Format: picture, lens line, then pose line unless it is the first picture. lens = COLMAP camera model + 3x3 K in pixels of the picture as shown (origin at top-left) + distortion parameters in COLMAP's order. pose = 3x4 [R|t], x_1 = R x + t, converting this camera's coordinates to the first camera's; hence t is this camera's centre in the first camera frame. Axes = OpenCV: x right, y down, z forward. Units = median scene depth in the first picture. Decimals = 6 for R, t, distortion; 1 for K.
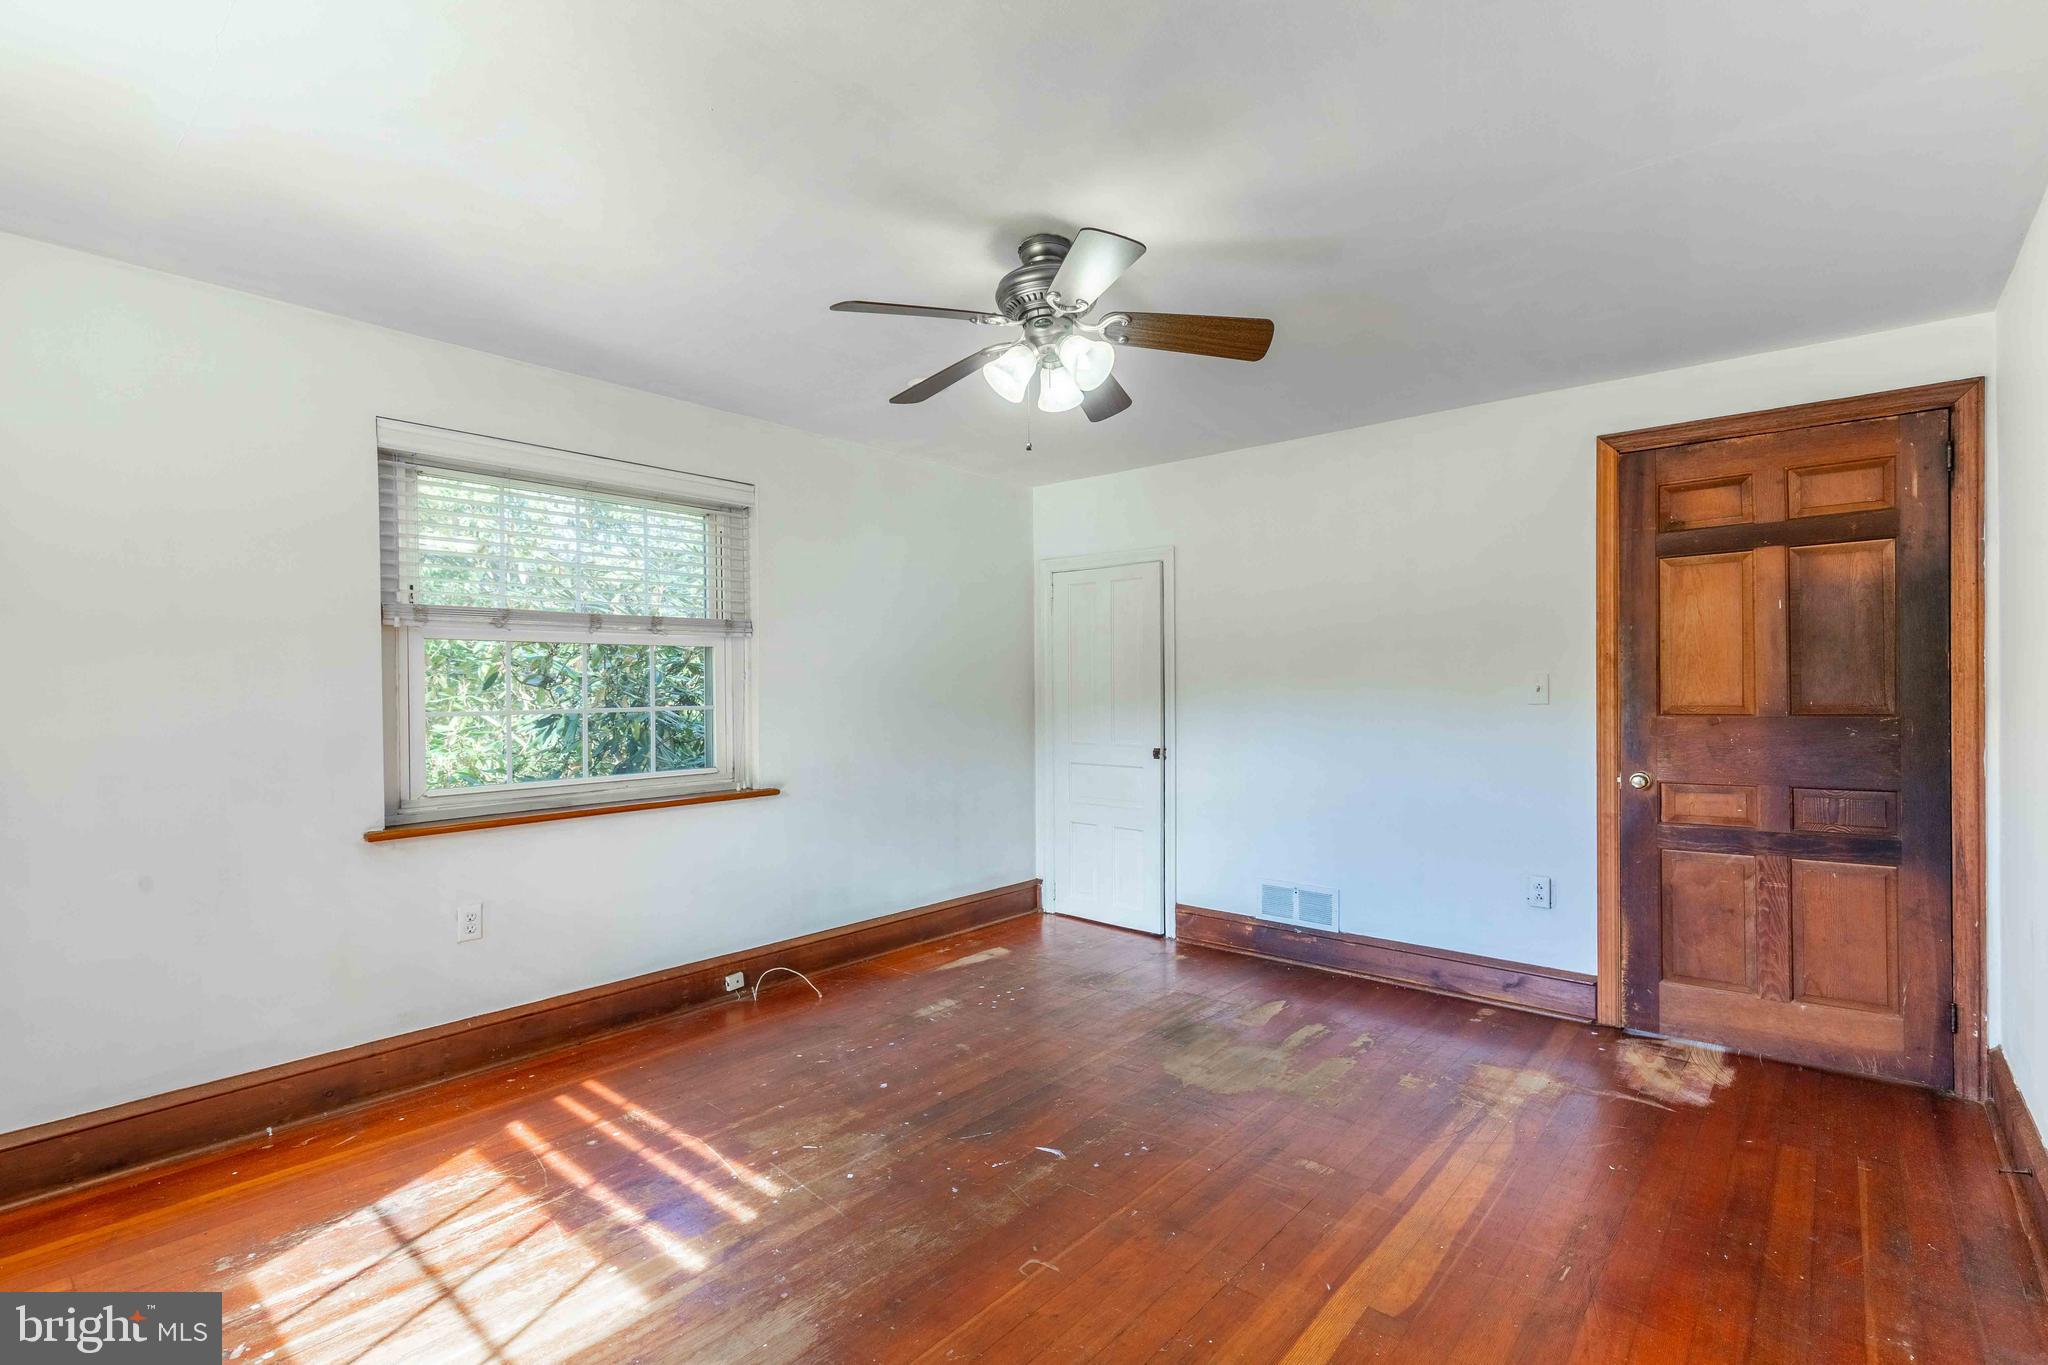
lens RADIAL K [[938.9, 0, 1031.9], [0, 938.9, 695.1], [0, 0, 1]] dist [0.010904, -0.001259]
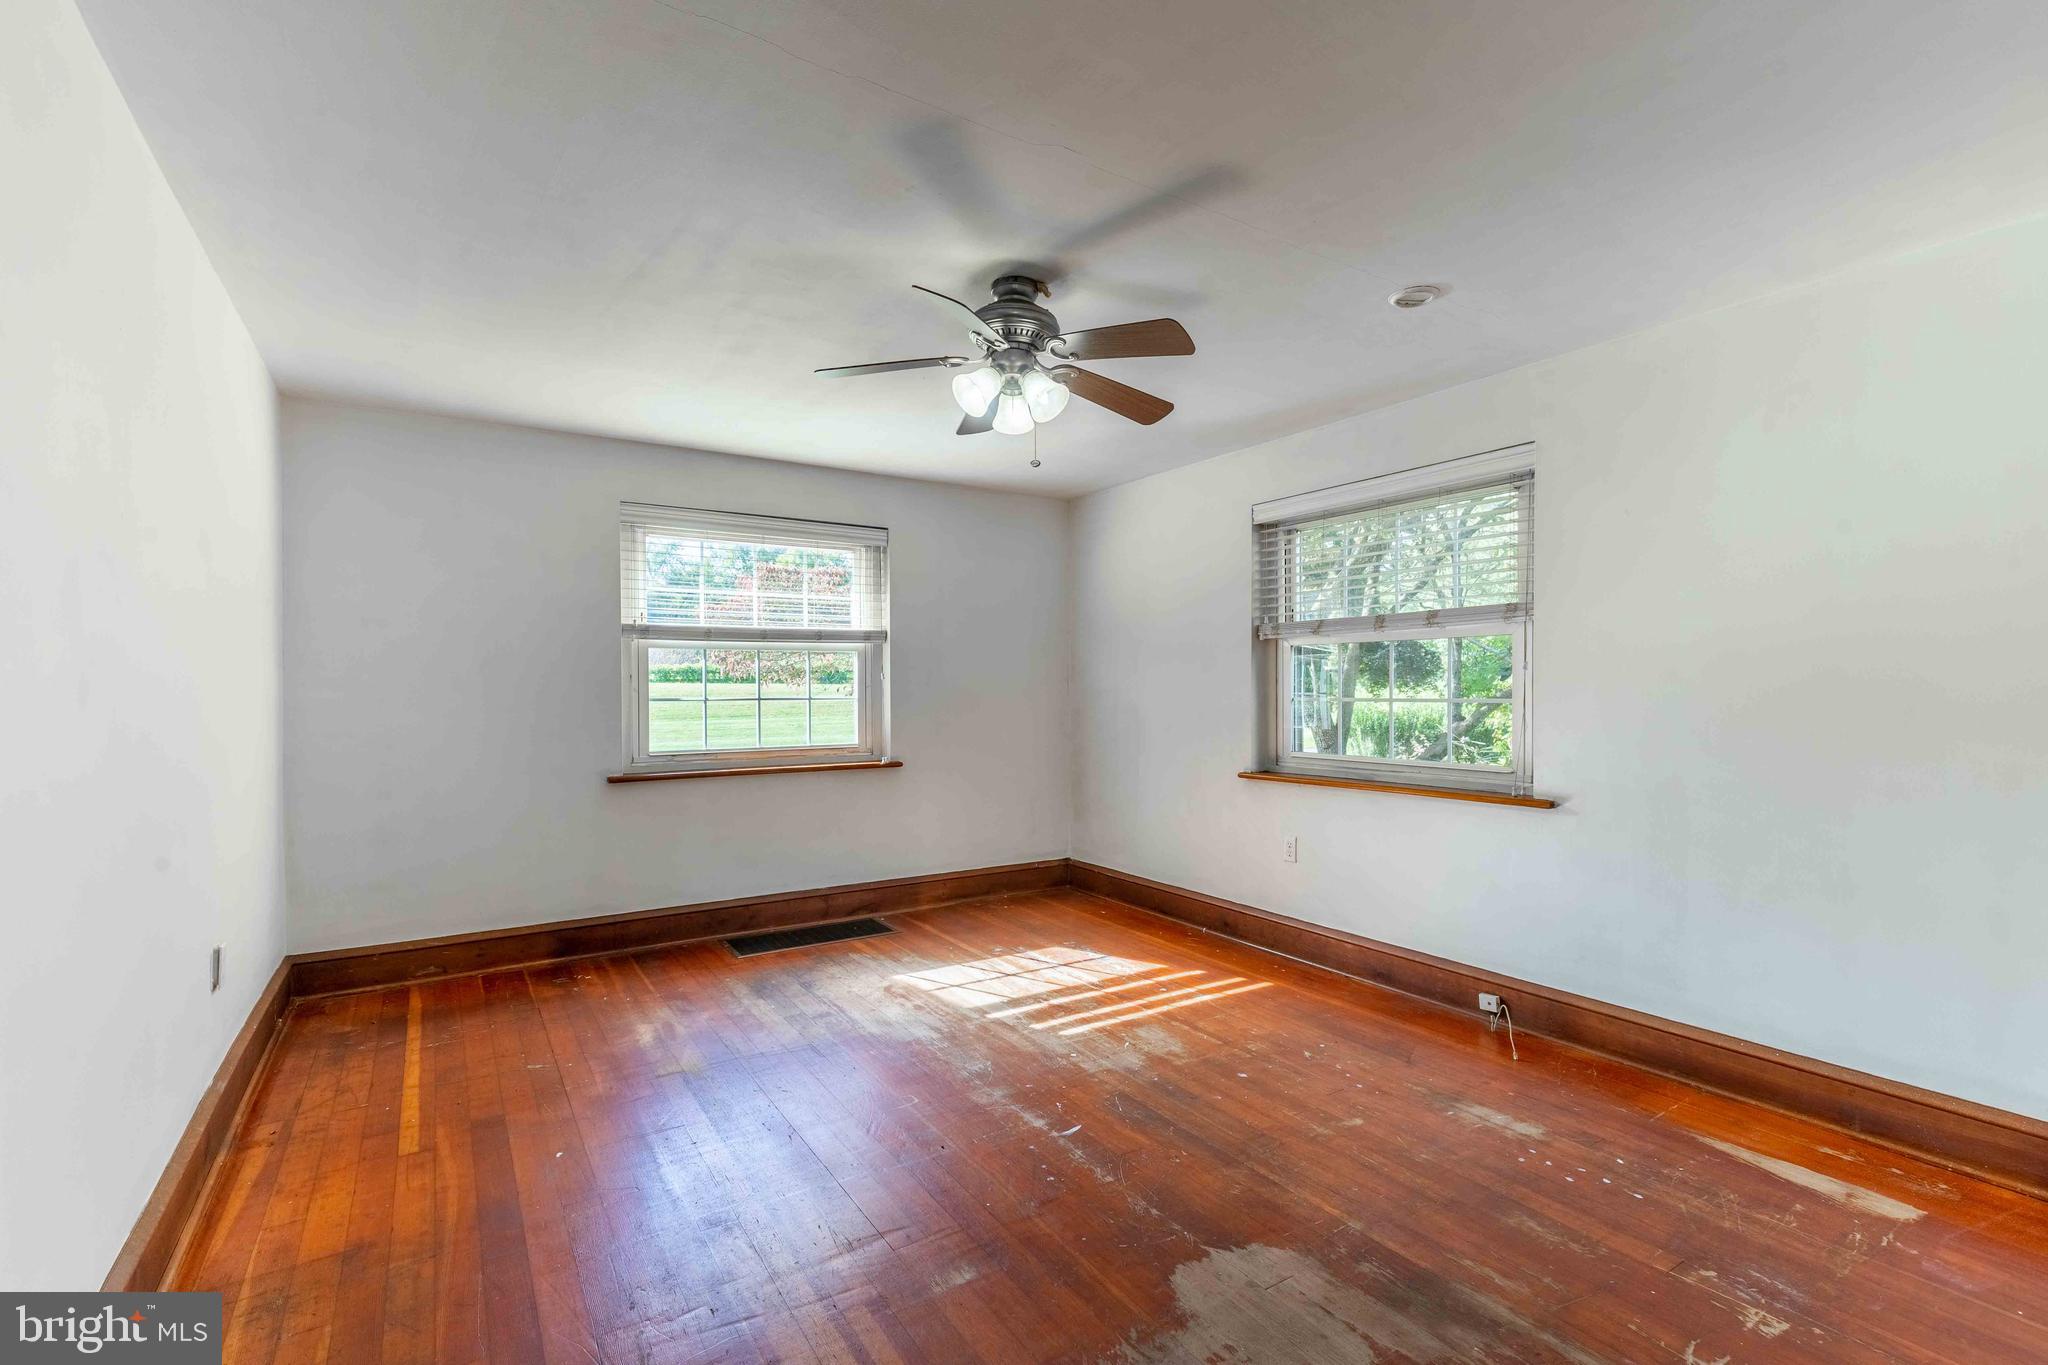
lens RADIAL K [[904.2, 0, 1020.3], [0, 904.2, 691.2], [0, 0, 1]] dist [-0.000809, -0.000824]
pose [[-0.287956, 0.009265, -0.957599, 0.983454], [-0.005188, 0.999923, 0.011235, -0.005417], [0.957630, 0.008203, -0.287886, 1.240092]]
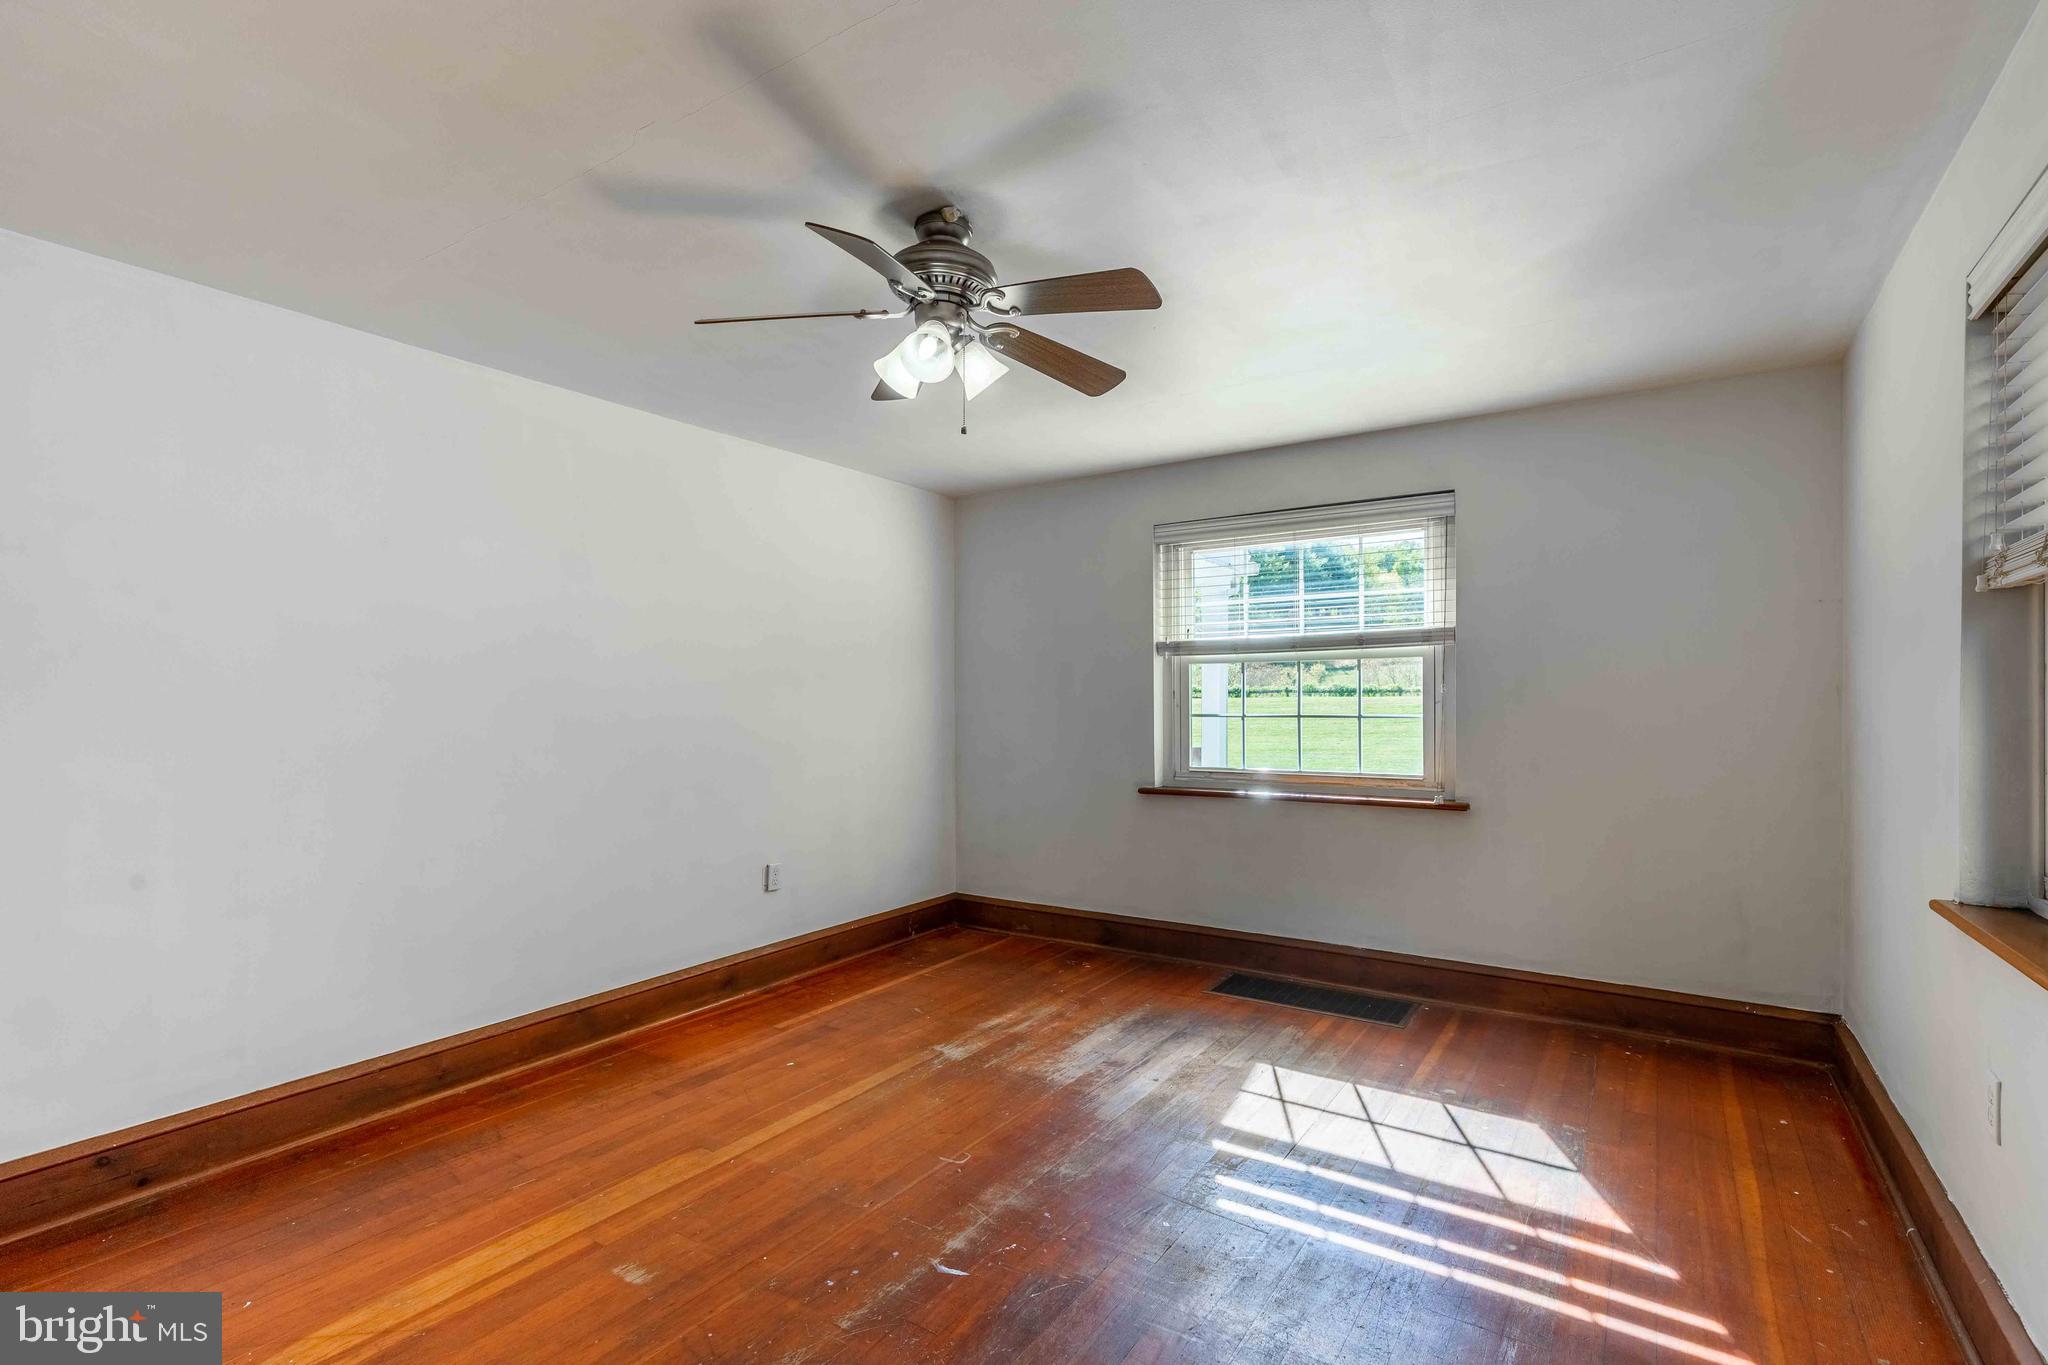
lens RADIAL K [[938.9, 0, 1031.9], [0, 938.9, 695.1], [0, 0, 1]] dist [0.010904, -0.001259]
pose [[-0.990949, 0.008816, -0.133947, 0.055968], [0.008399, 0.999958, 0.003674, -0.013656], [0.133974, 0.002516, -0.990982, 1.830827]]
